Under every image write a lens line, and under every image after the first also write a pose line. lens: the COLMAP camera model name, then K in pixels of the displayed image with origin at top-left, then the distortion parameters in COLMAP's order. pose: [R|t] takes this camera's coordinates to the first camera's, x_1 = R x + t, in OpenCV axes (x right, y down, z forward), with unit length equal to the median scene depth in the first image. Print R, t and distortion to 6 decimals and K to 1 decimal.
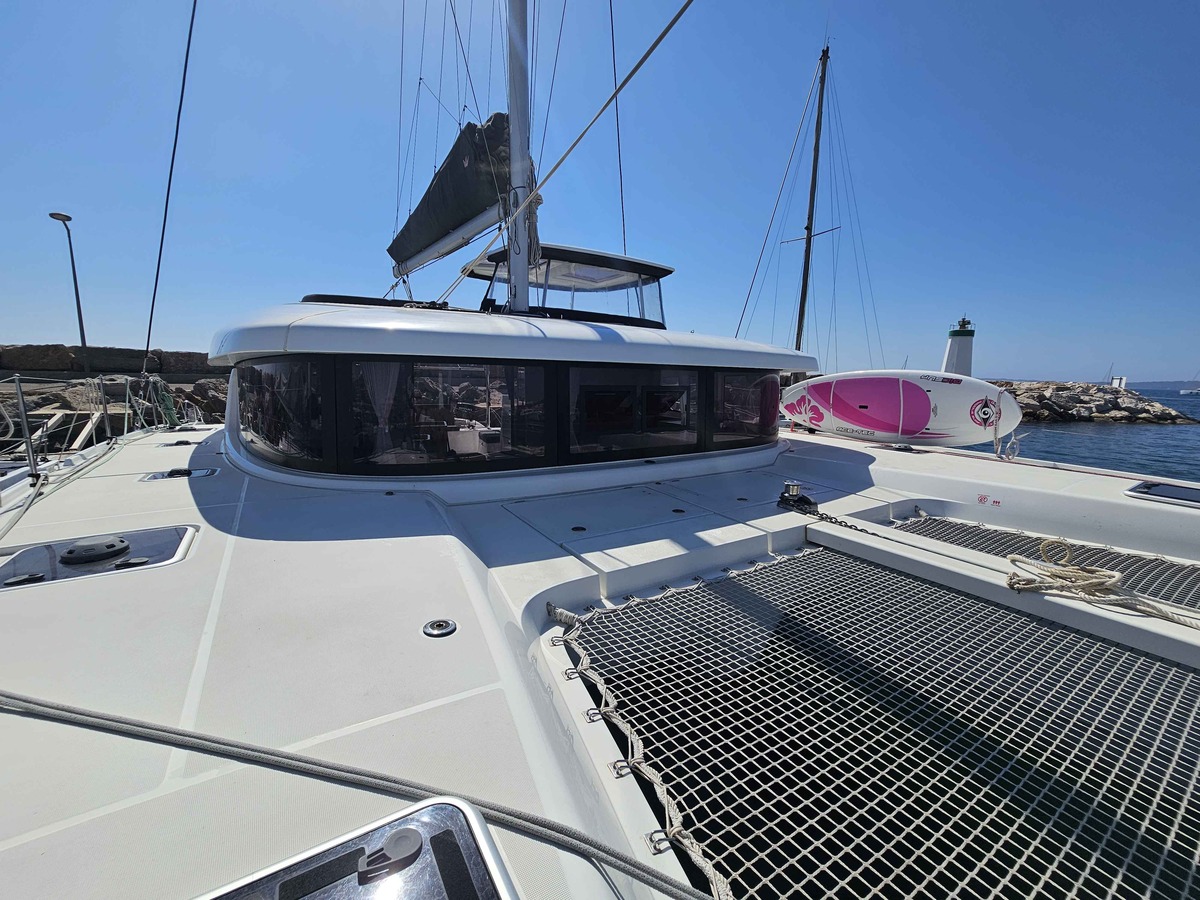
lens RADIAL K [[493.2, 0, 602.1], [0, 493.2, 449.1], [0, 0, 1]] dist [-0.000246, 0.000822]
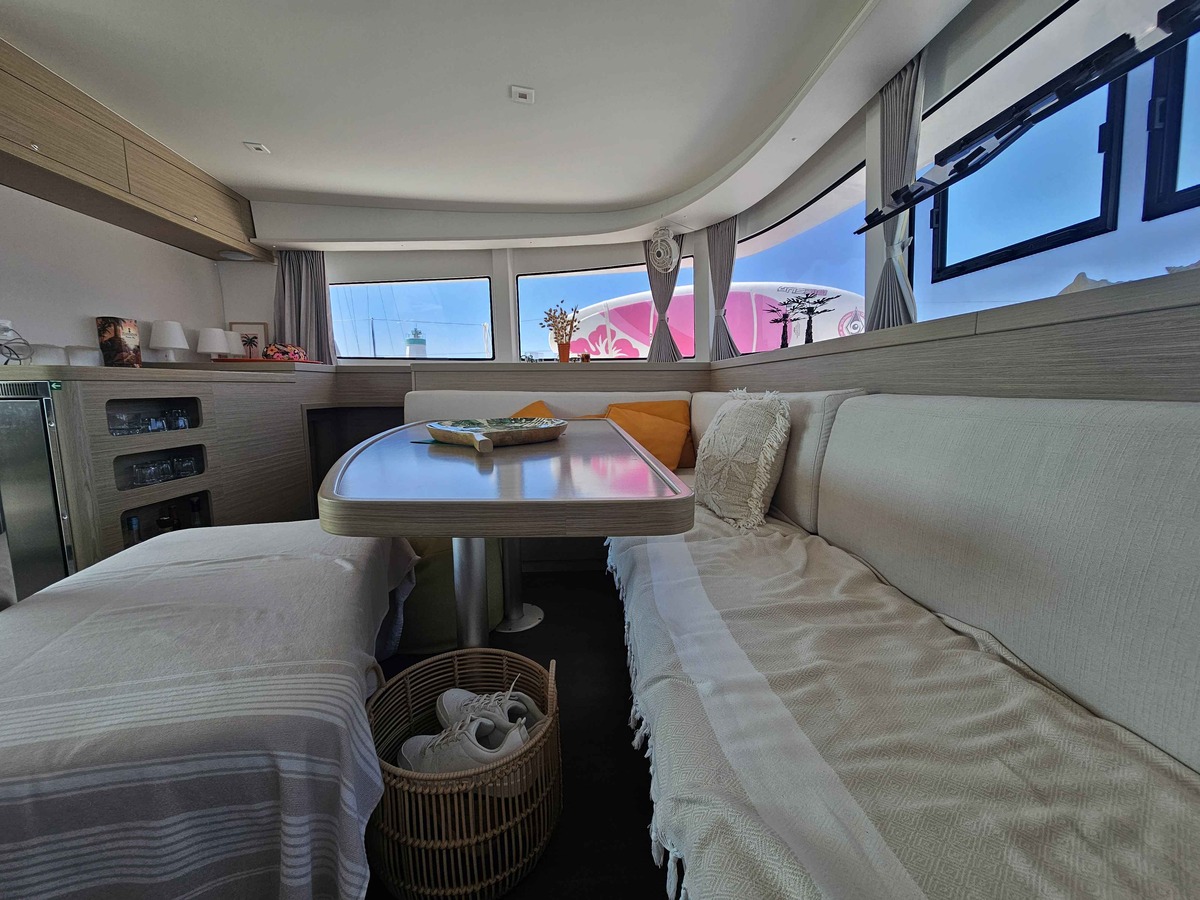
lens RADIAL K [[493.2, 0, 602.1], [0, 493.2, 449.1], [0, 0, 1]] dist [-0.000246, 0.000822]
pose [[0.506778, -0.126429, 0.852756, -0.175863], [0.152448, 0.986741, 0.055696, 0.018129], [-0.848490, 0.101775, 0.519332, 0.681021]]
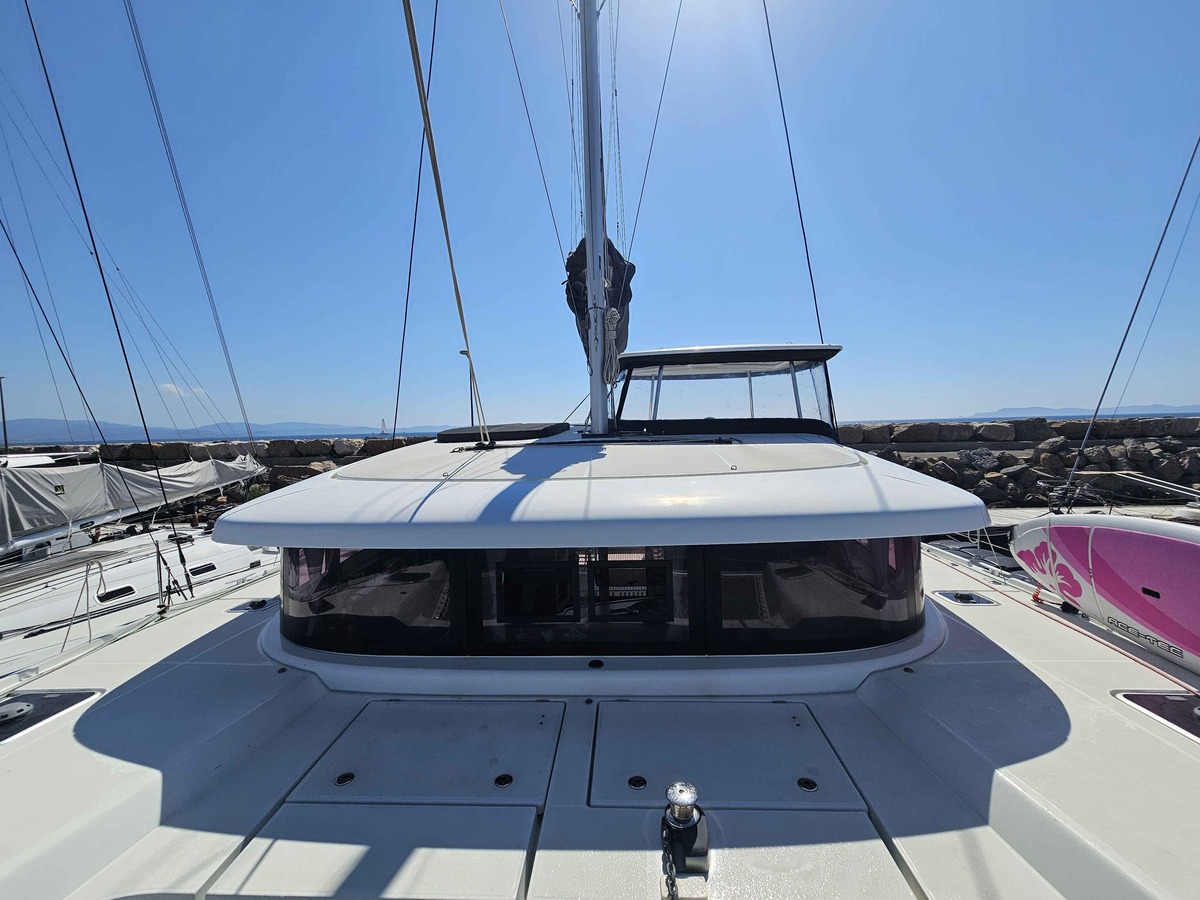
lens RADIAL K [[493.2, 0, 602.1], [0, 493.2, 449.1], [0, 0, 1]] dist [-0.000246, 0.000822]
pose [[0.800076, -0.022458, -0.599479, 0.347291], [-0.044120, 0.994390, -0.096136, -0.139931], [0.598275, 0.103365, 0.794596, 0.231280]]
